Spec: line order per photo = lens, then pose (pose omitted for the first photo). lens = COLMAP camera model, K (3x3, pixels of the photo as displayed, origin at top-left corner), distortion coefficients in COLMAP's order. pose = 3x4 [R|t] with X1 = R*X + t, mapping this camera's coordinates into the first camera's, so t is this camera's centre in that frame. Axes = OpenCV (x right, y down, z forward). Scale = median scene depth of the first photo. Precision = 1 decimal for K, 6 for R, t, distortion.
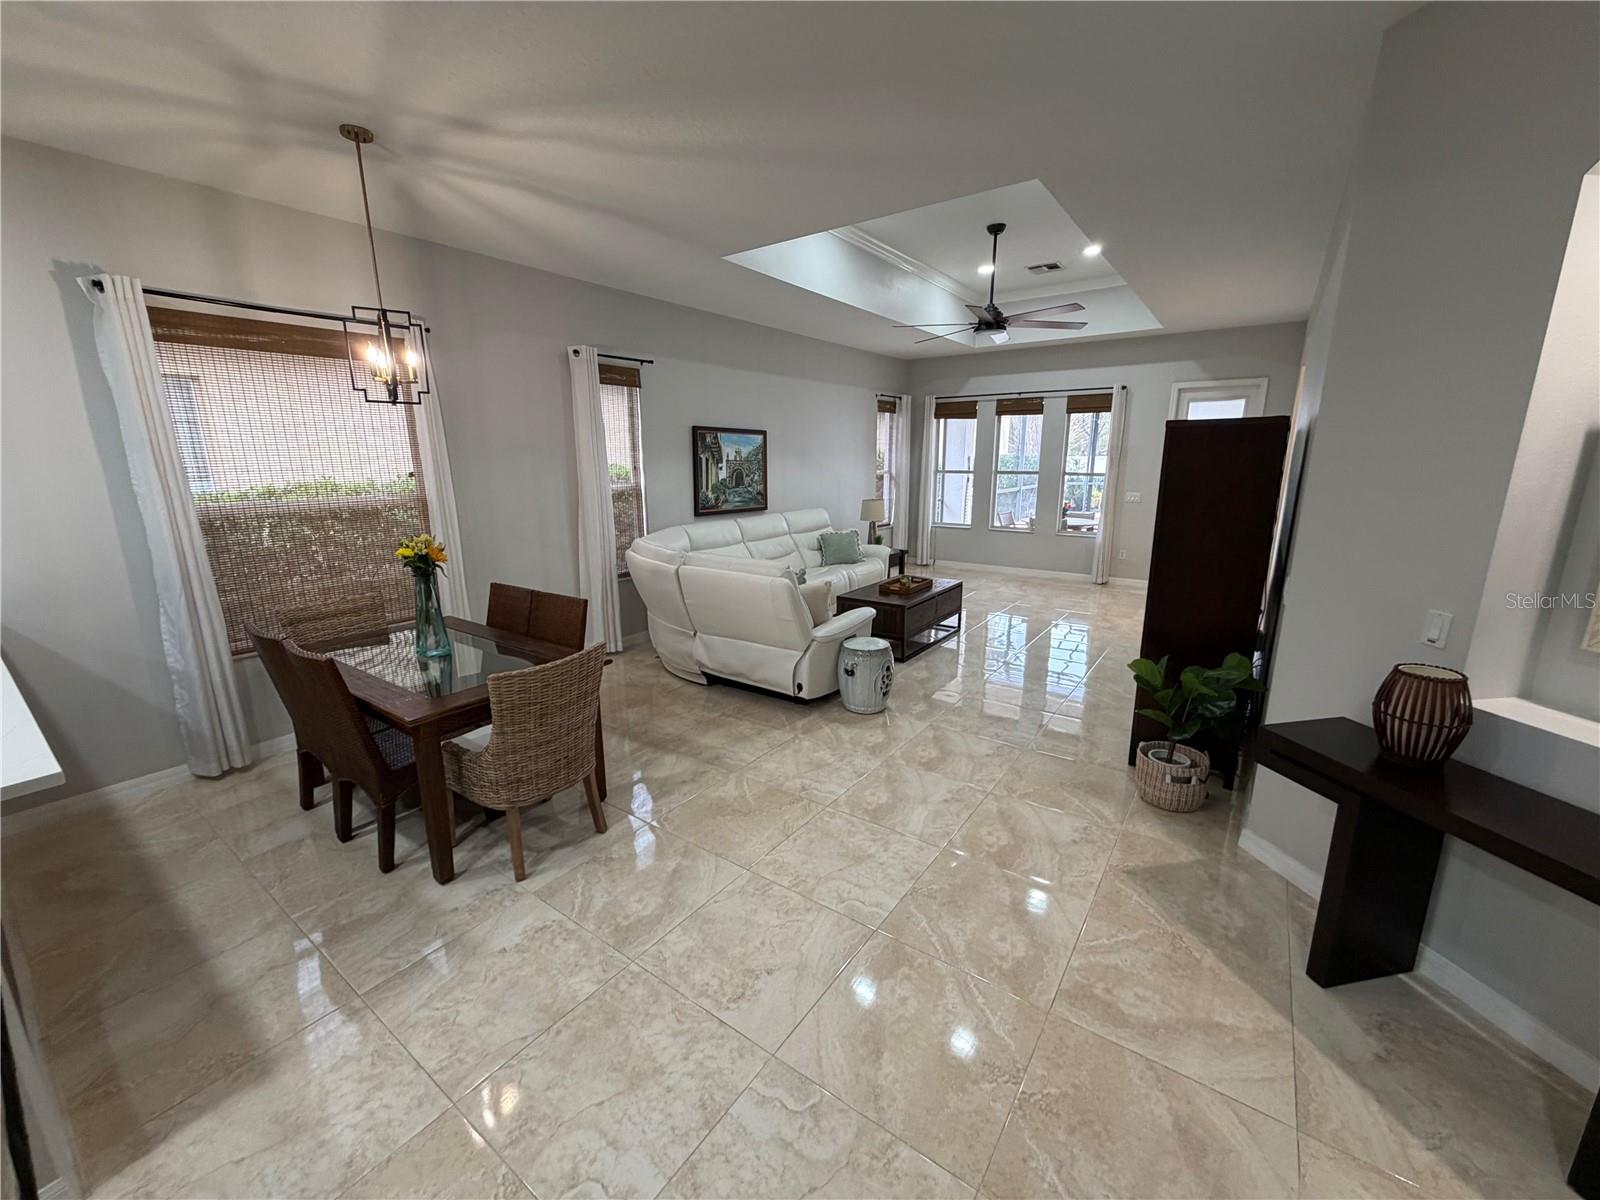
lens RADIAL K [[638.1, 0, 796.7], [0, 638.1, 601.7], [0, 0, 1]] dist [0.000734, 0.000138]
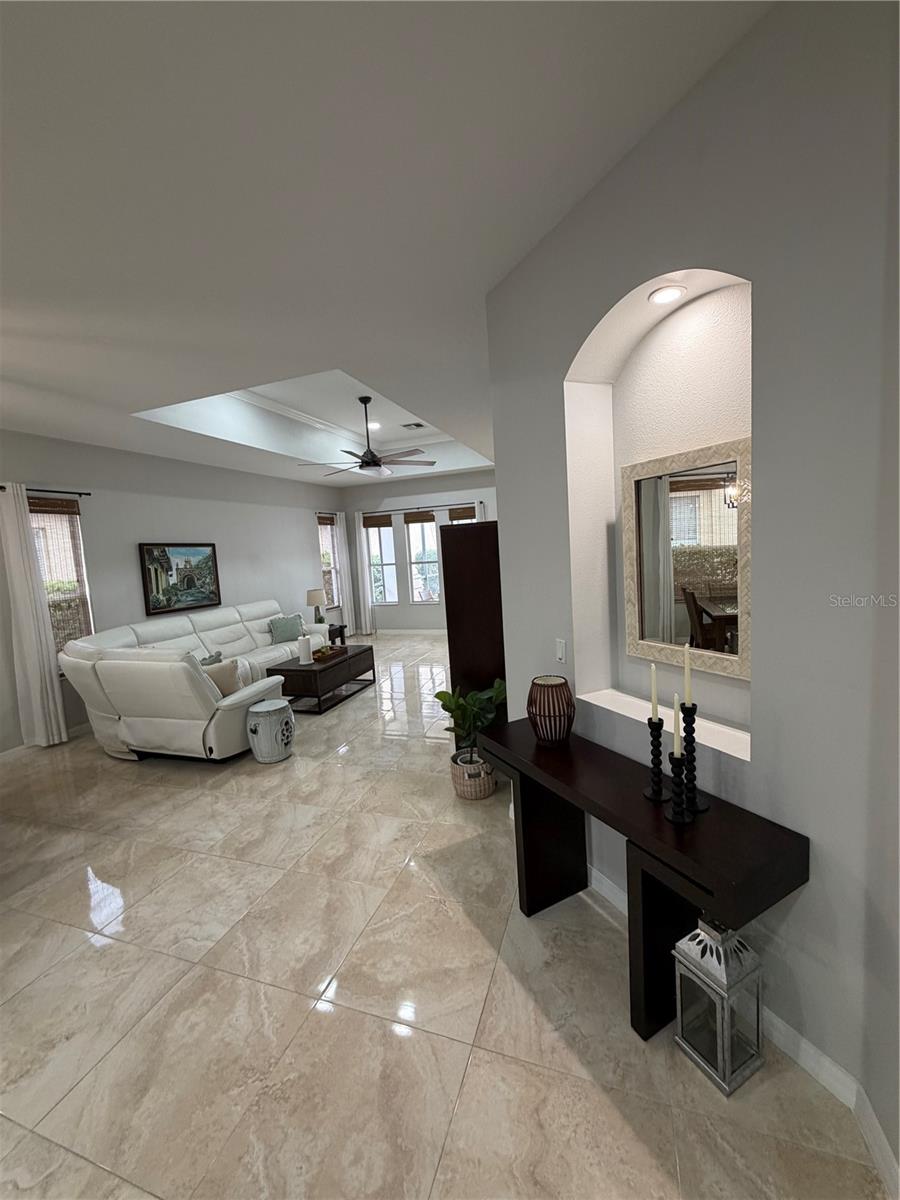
lens RADIAL K [[478.6, 0, 447.4], [0, 478.6, 598.2], [0, 0, 1]] dist [0.000734, 0.000138]
pose [[0.957837, -0.083924, 0.274781, 0.274155], [0.119535, 0.986088, -0.115506, 0.010781], [-0.261265, 0.143482, 0.954544, -0.034284]]
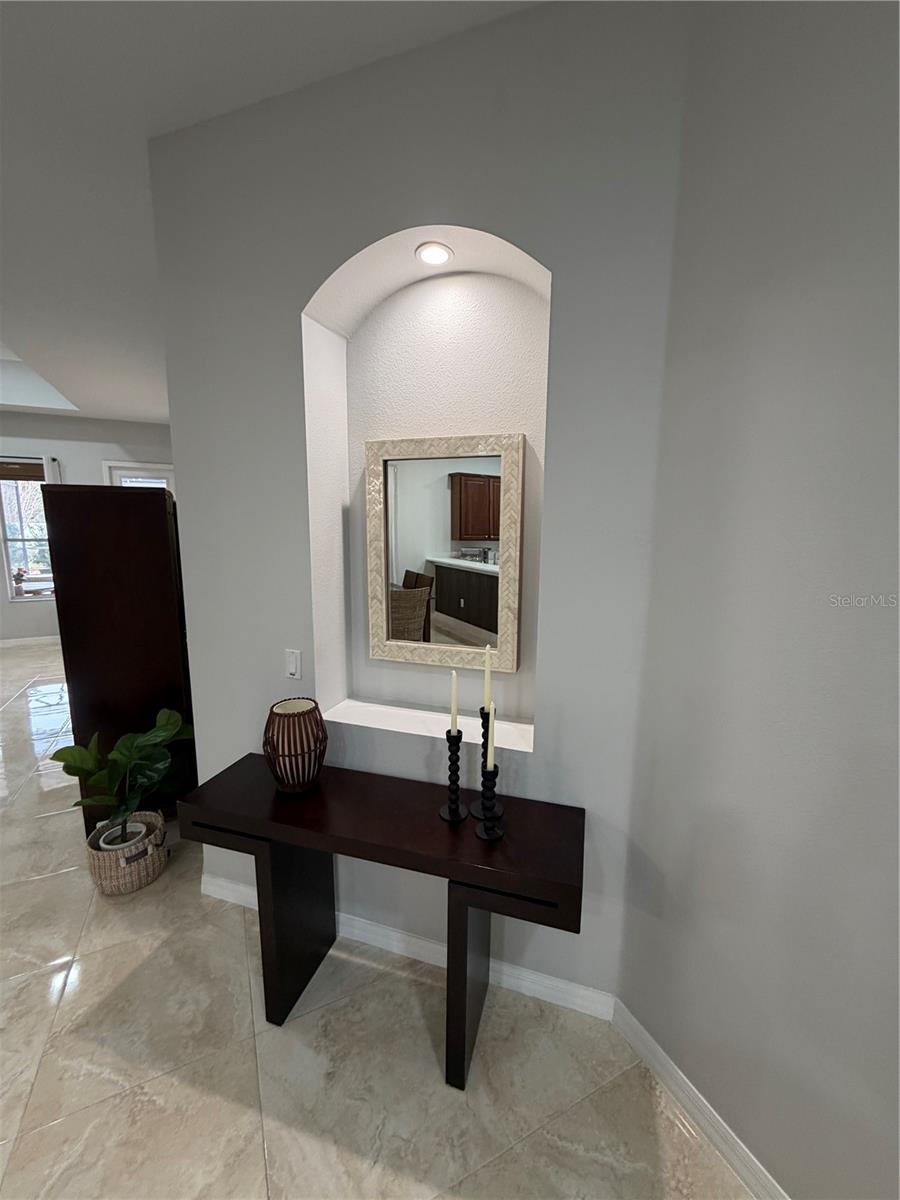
lens RADIAL K [[478.6, 0, 447.4], [0, 478.6, 598.2], [0, 0, 1]] dist [0.000734, 0.000138]
pose [[0.471521, -0.126426, 0.872745, 0.229765], [0.187821, 0.981360, 0.040685, -0.039976], [-0.861621, 0.144736, 0.486478, 0.181710]]
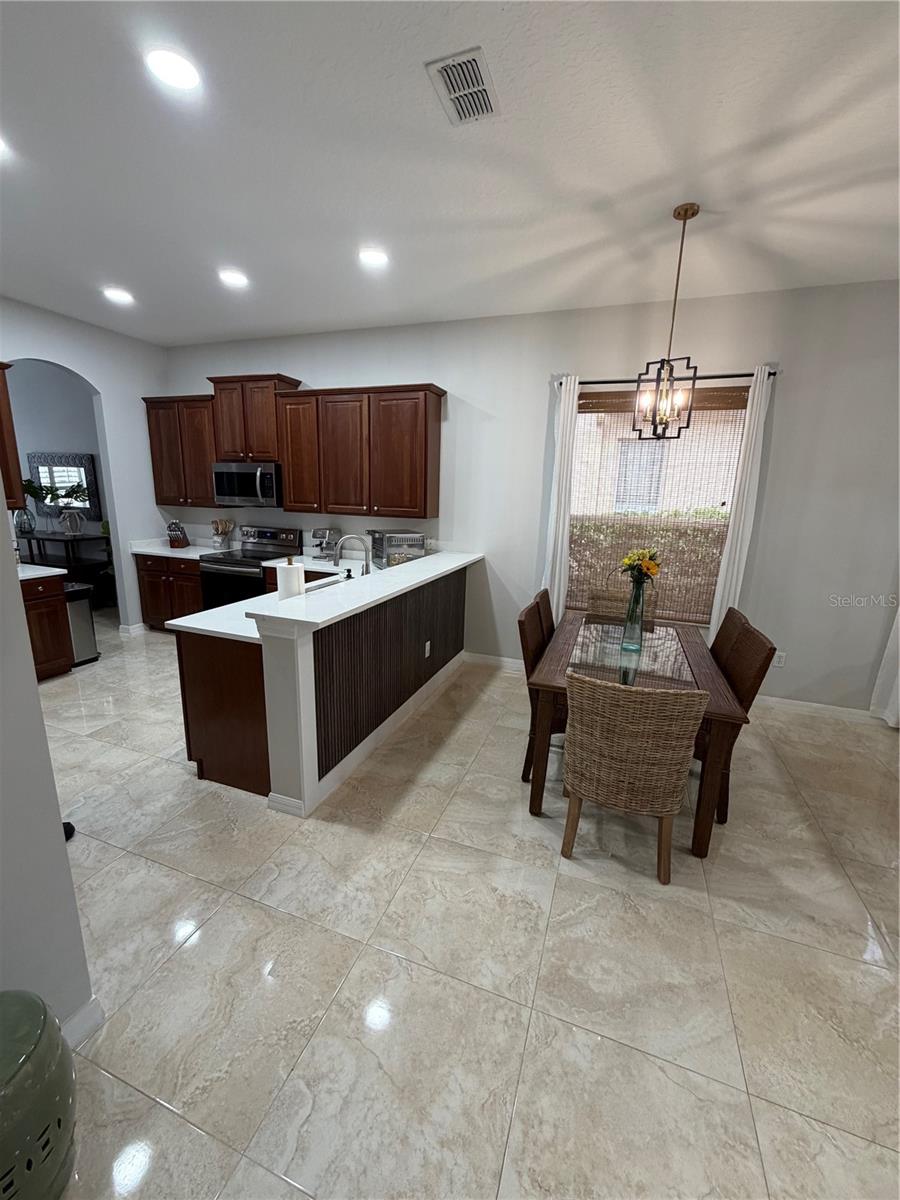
lens RADIAL K [[478.1, 0, 449.1], [0, 478.1, 597.1], [0, 0, 1]] dist [0.000312, -0.000060]
pose [[0.269503, 0.227273, -0.935797, 0.158945], [-0.247312, 0.955495, 0.160832, -0.068192], [0.930701, 0.188089, 0.313716, 0.375959]]
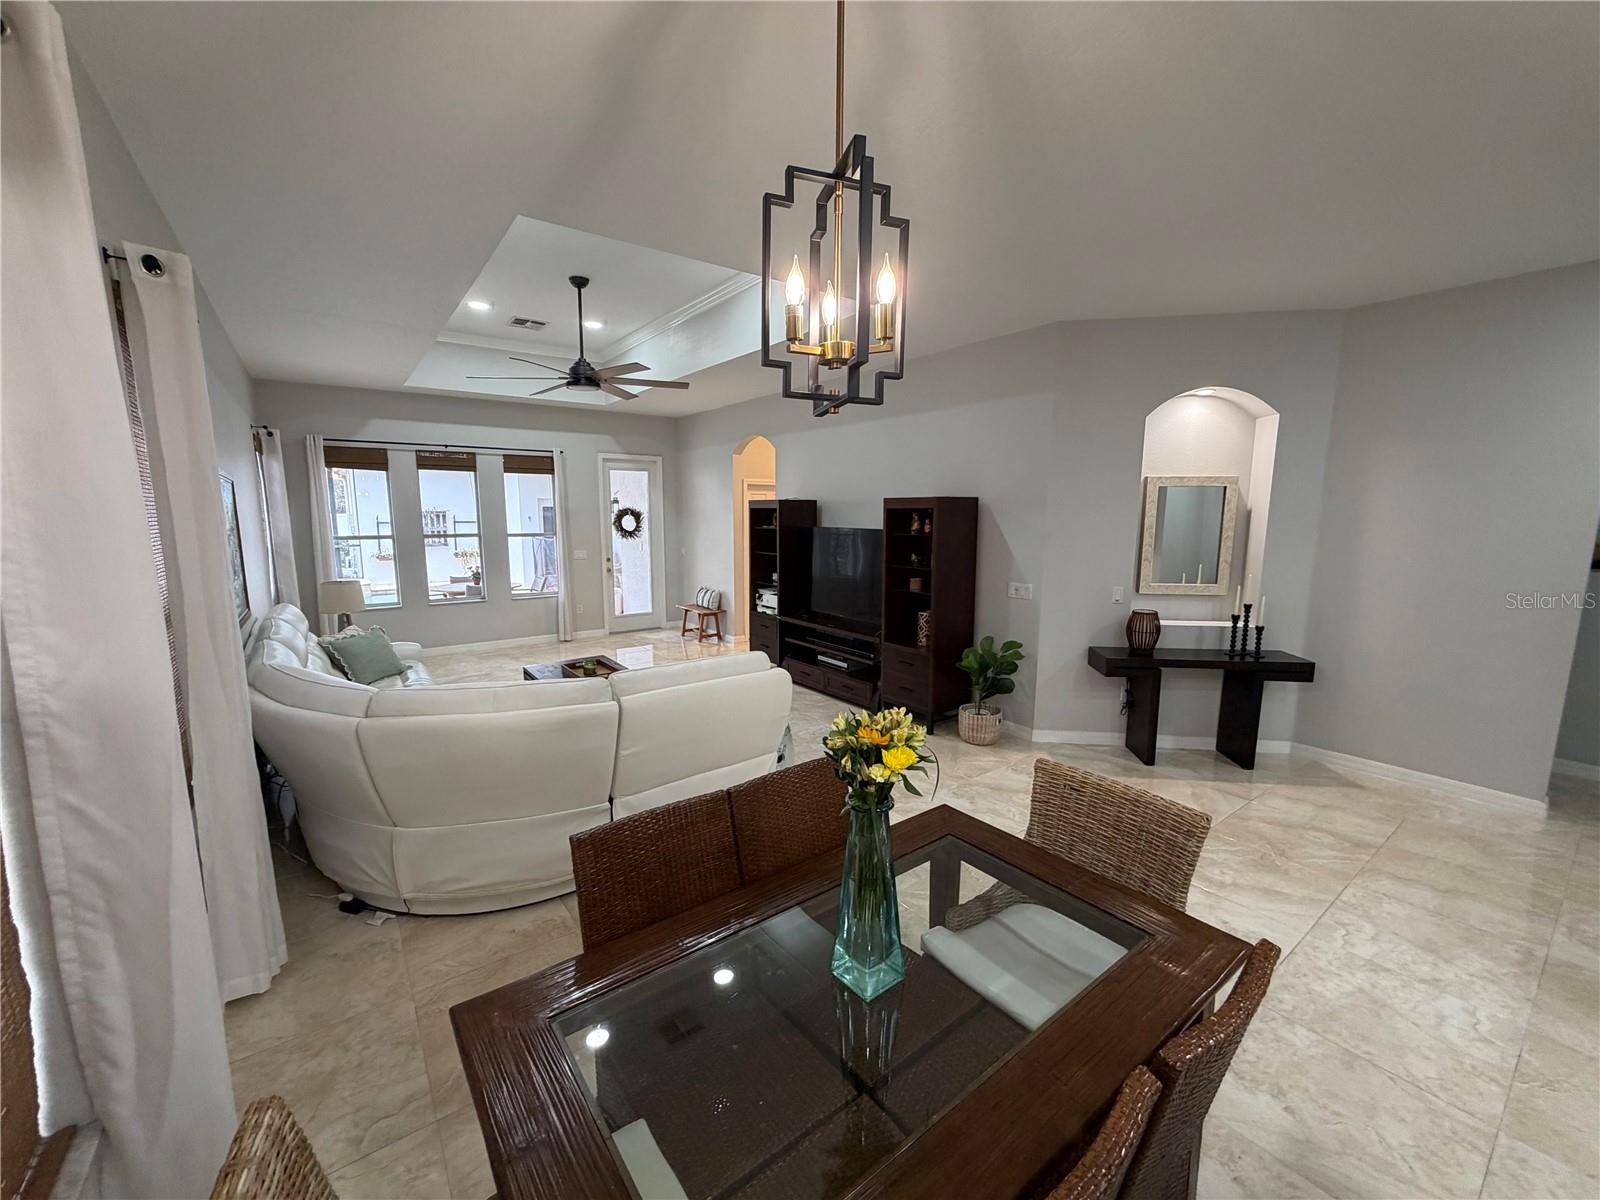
lens RADIAL K [[638.1, 0, 796.7], [0, 638.1, 601.7], [0, 0, 1]] dist [0.000734, 0.000138]
pose [[0.309481, -0.129862, 0.941997, -0.948056], [0.211641, 0.975190, 0.064906, -0.203636], [-0.927054, 0.179278, 0.329287, 0.838216]]
